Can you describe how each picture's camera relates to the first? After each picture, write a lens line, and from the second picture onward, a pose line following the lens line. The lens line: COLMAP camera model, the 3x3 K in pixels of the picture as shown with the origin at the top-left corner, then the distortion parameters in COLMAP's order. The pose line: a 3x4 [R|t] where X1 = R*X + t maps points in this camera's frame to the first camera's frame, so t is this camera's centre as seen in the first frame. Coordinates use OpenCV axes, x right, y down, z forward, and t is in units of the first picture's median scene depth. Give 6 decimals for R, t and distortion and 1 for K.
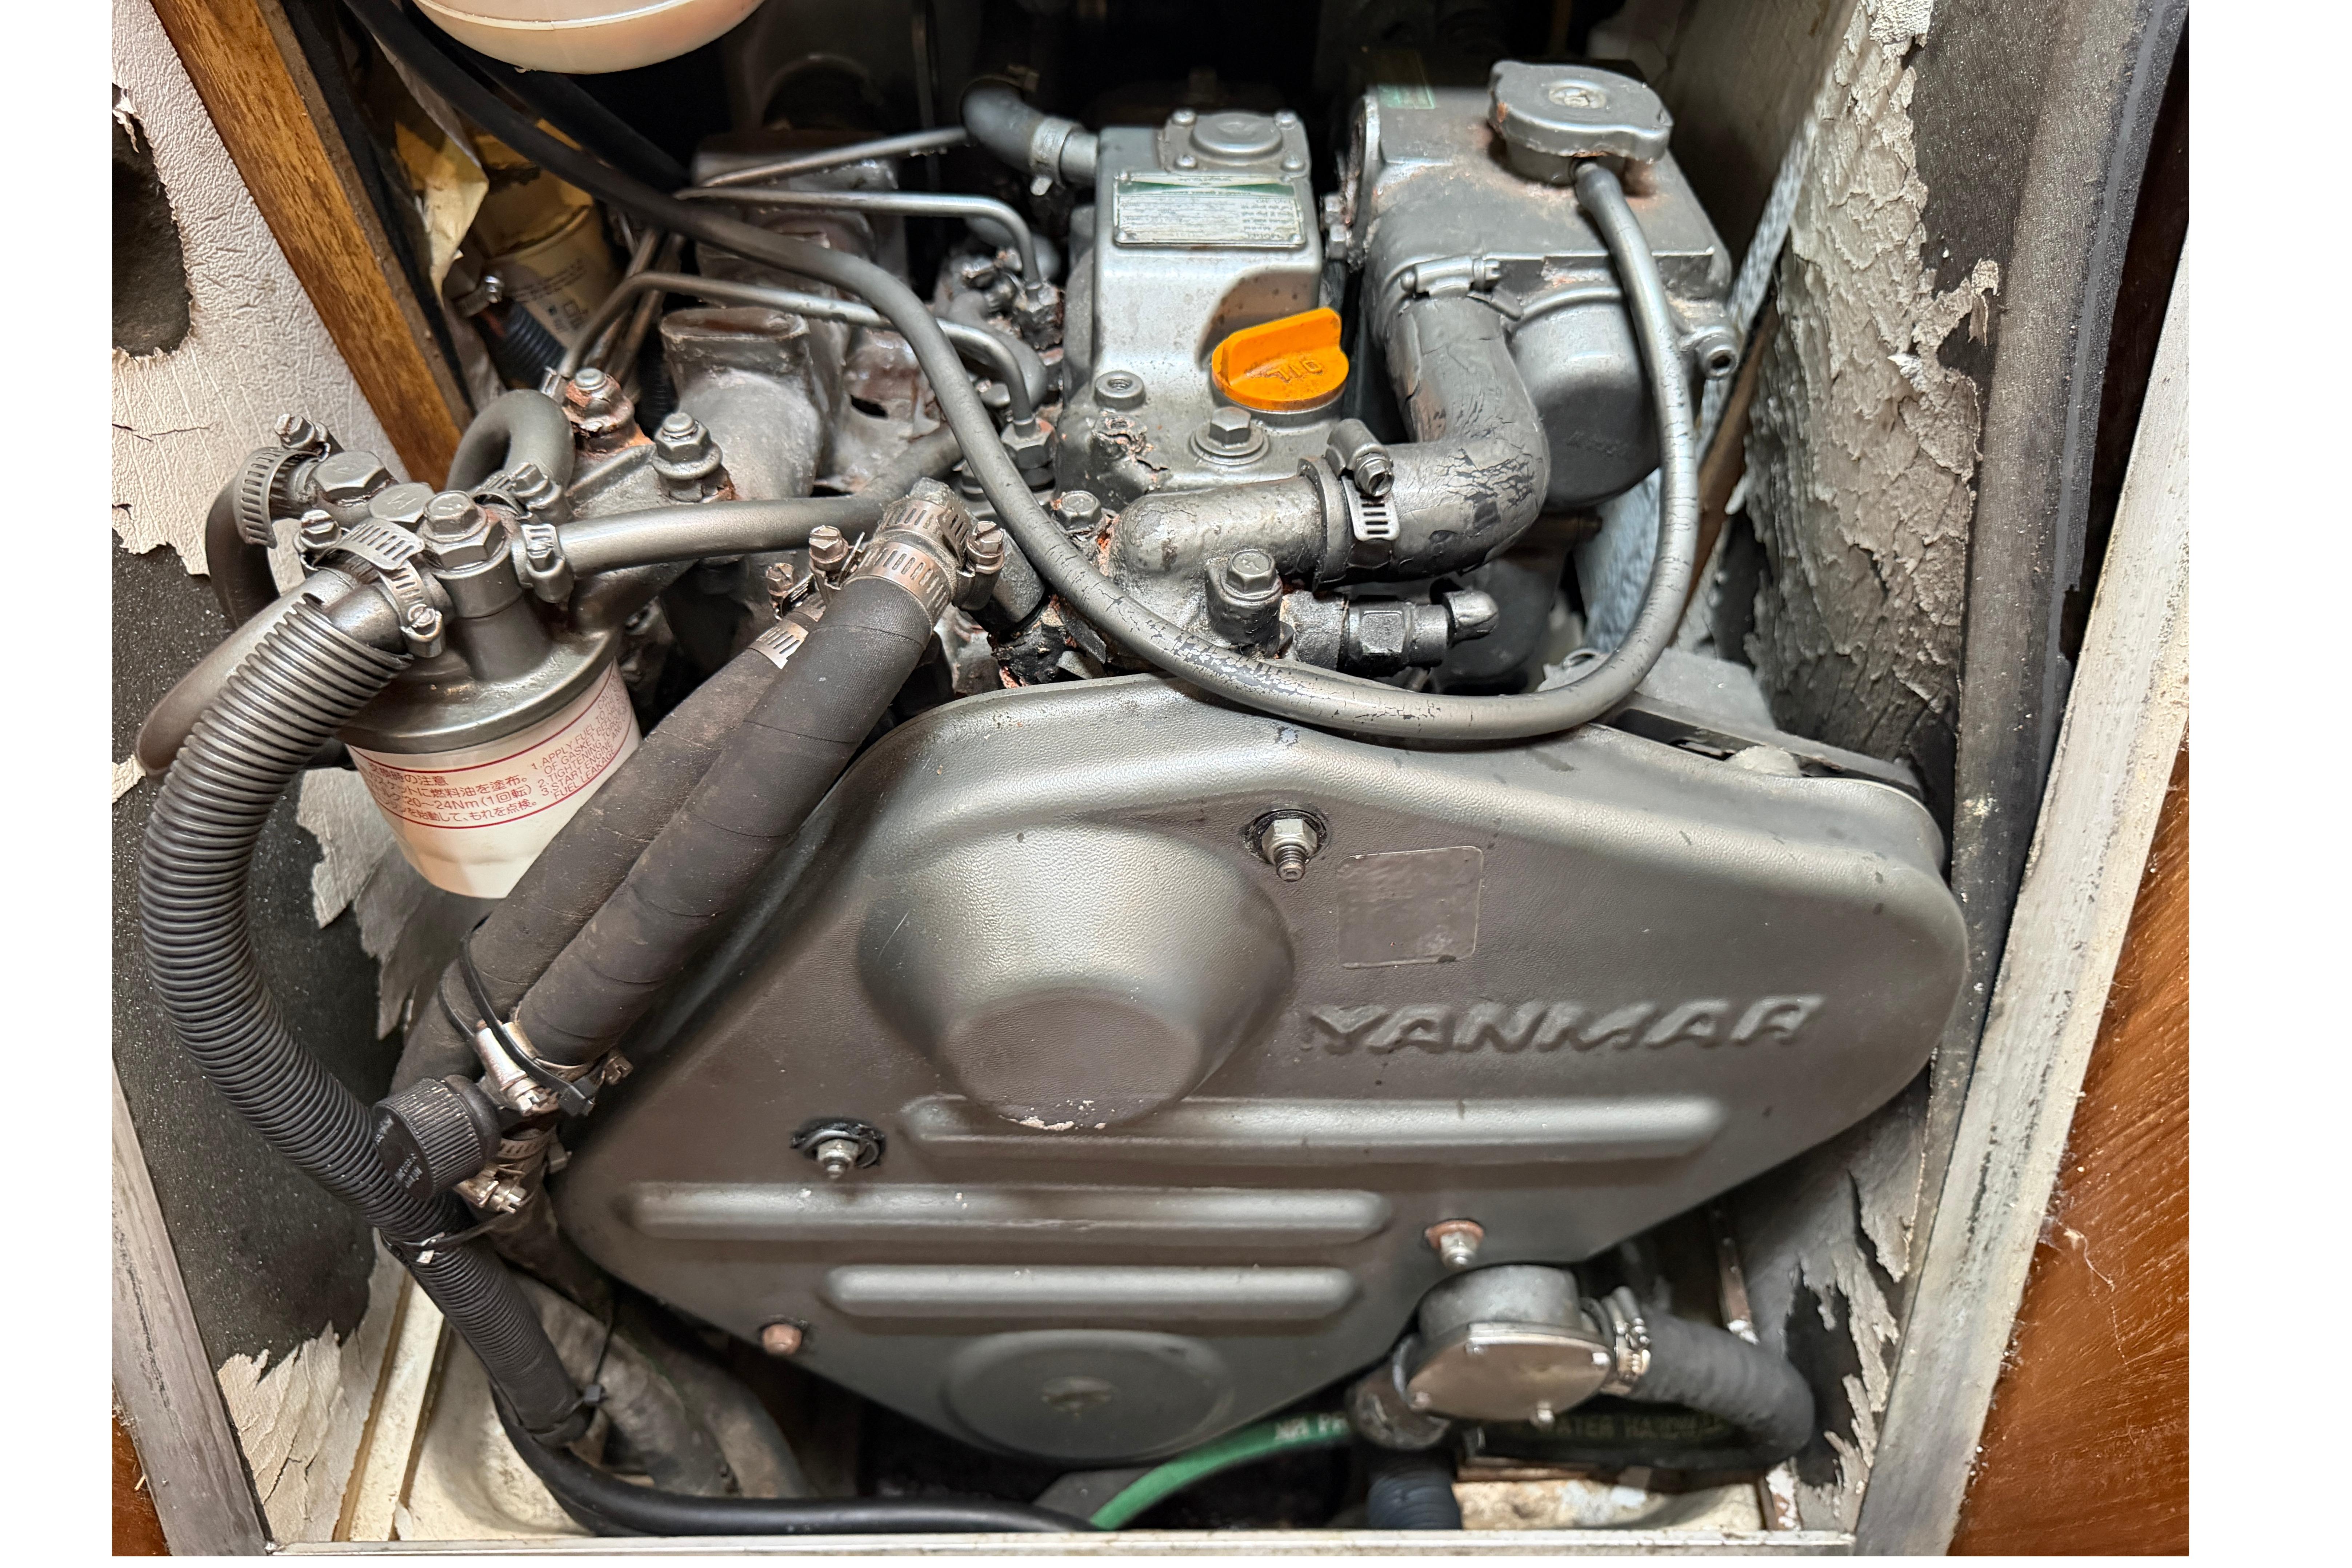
lens RADIAL K [[978.9, 0, 1075.4], [0, 978.9, 798.2], [0, 0, 1]] dist [-0.002650, -0.001126]
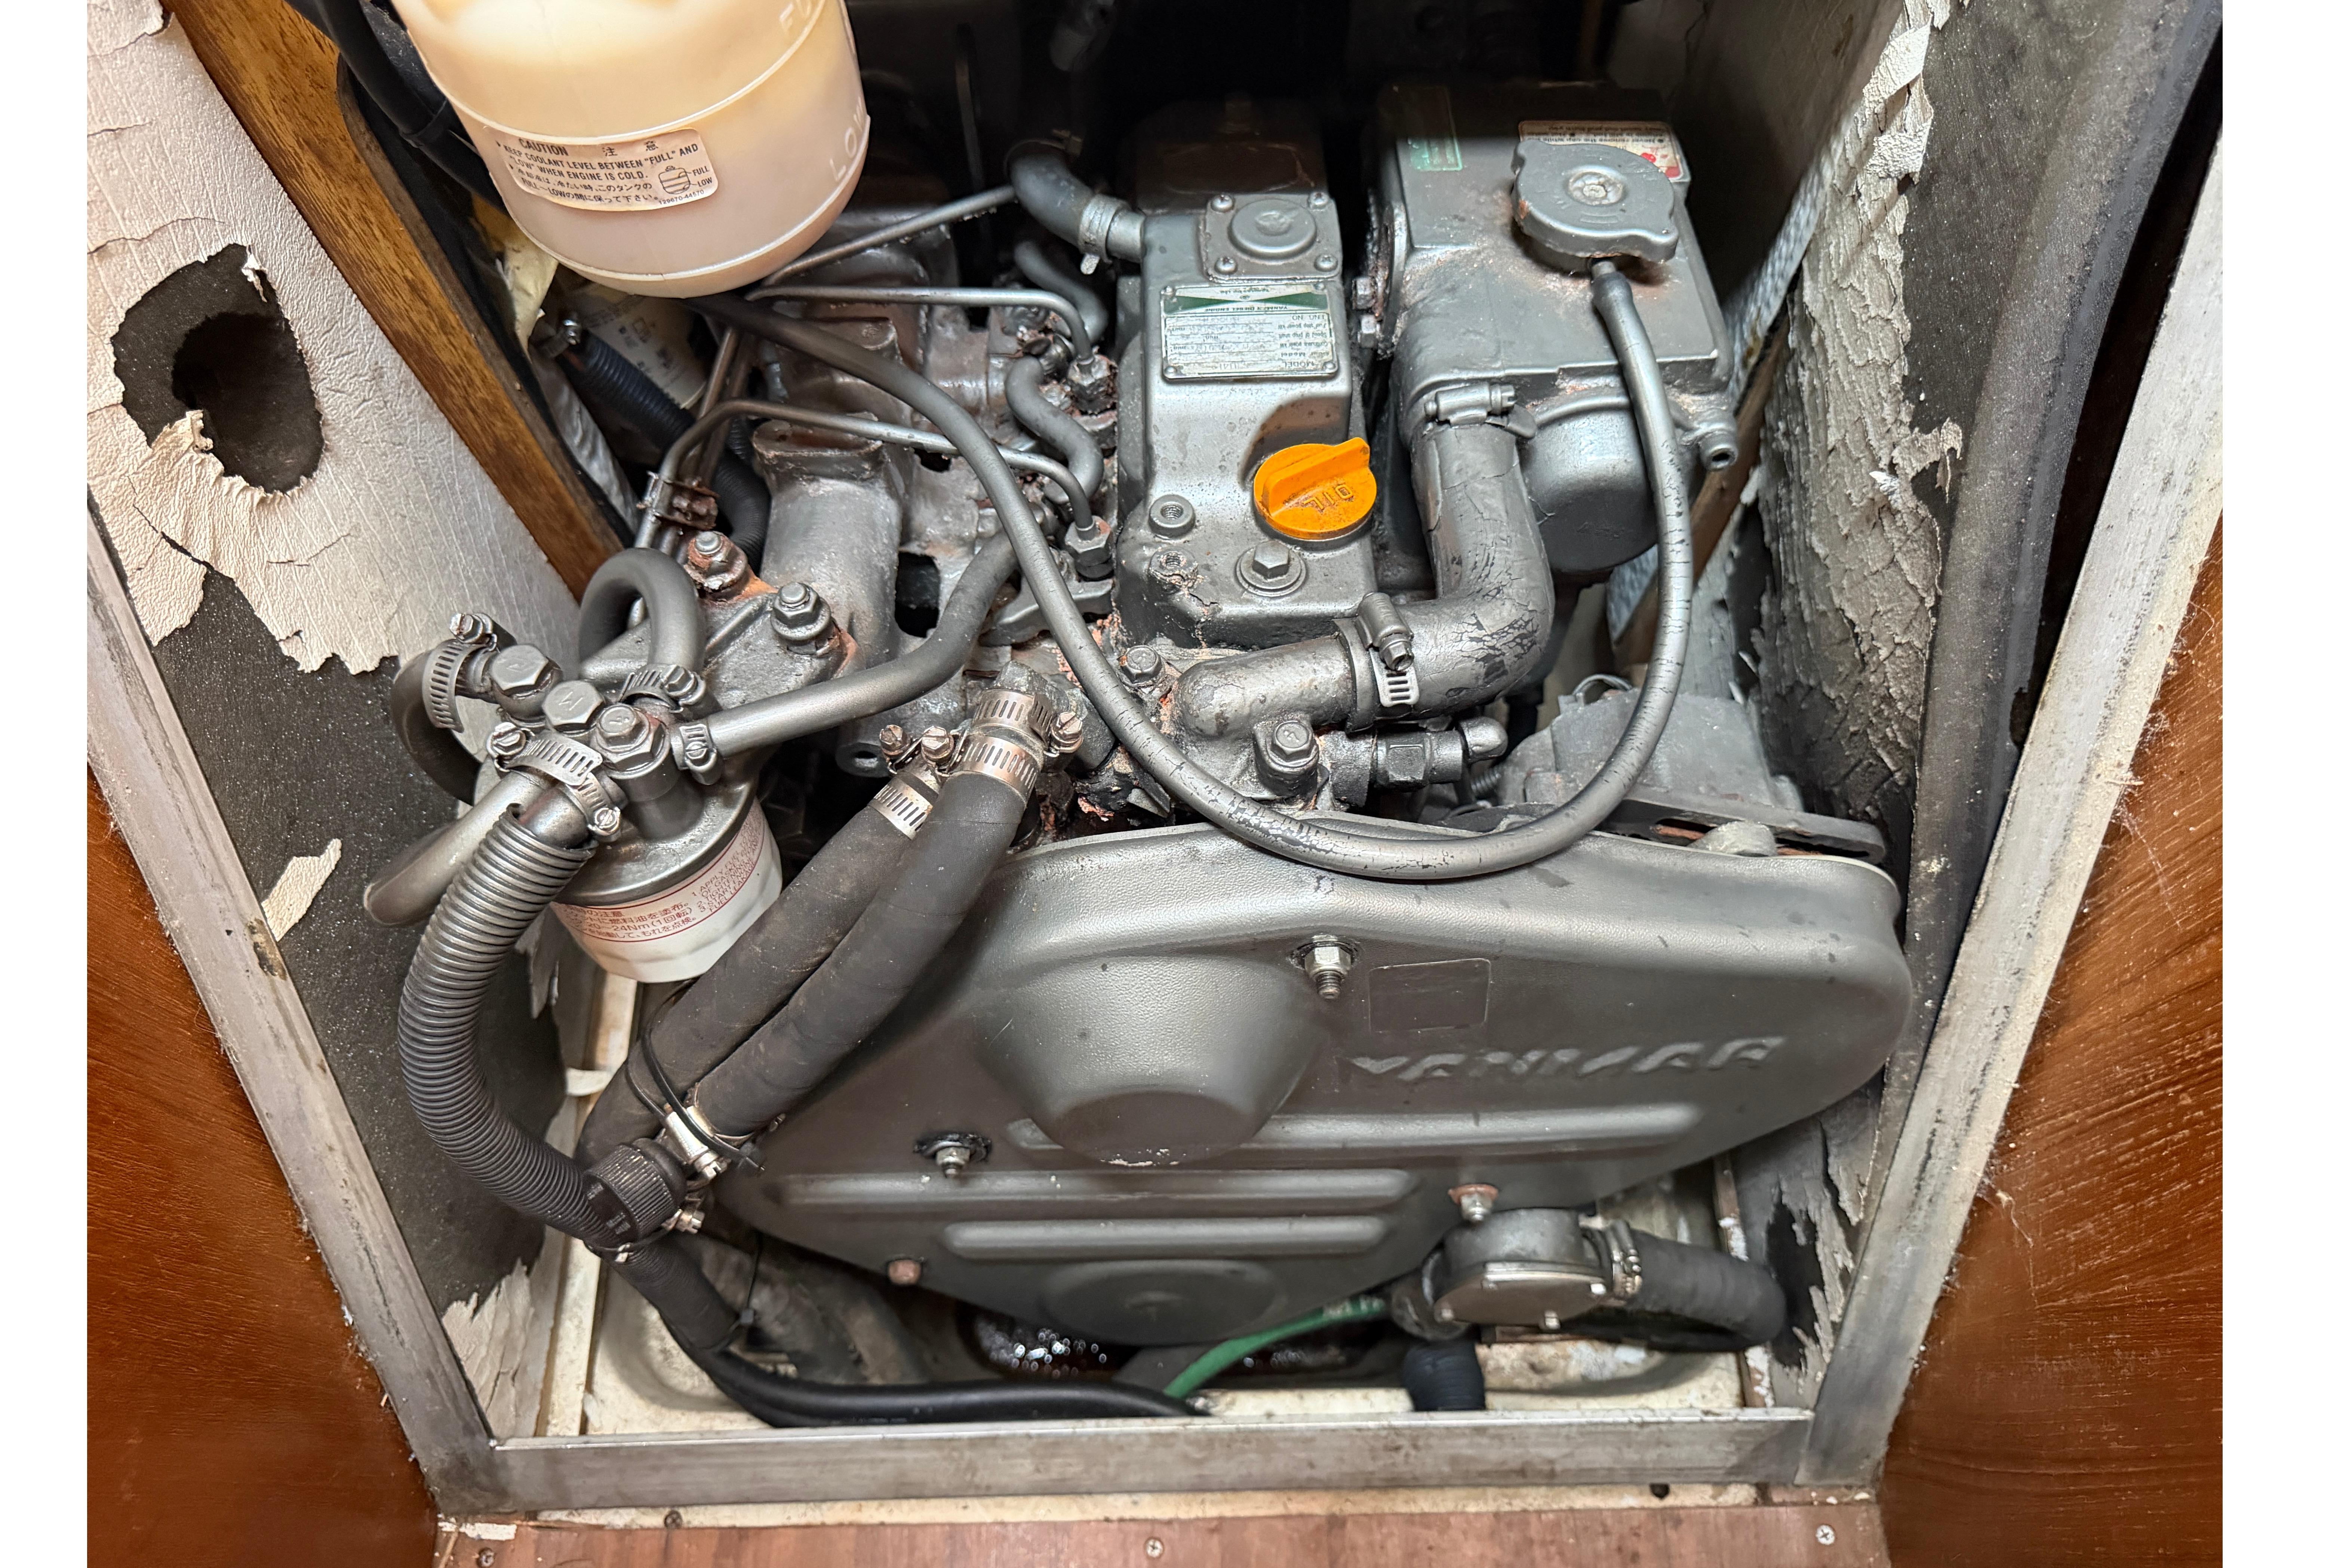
lens RADIAL K [[983.9, 0, 1098.7], [0, 983.9, 670.5], [0, 0, 1]] dist [0.016011, -0.011749]
pose [[0.999321, -0.031906, -0.018399, -0.022189], [0.033627, 0.994175, 0.102400, -0.341525], [0.015025, -0.102949, 0.994573, -0.135407]]
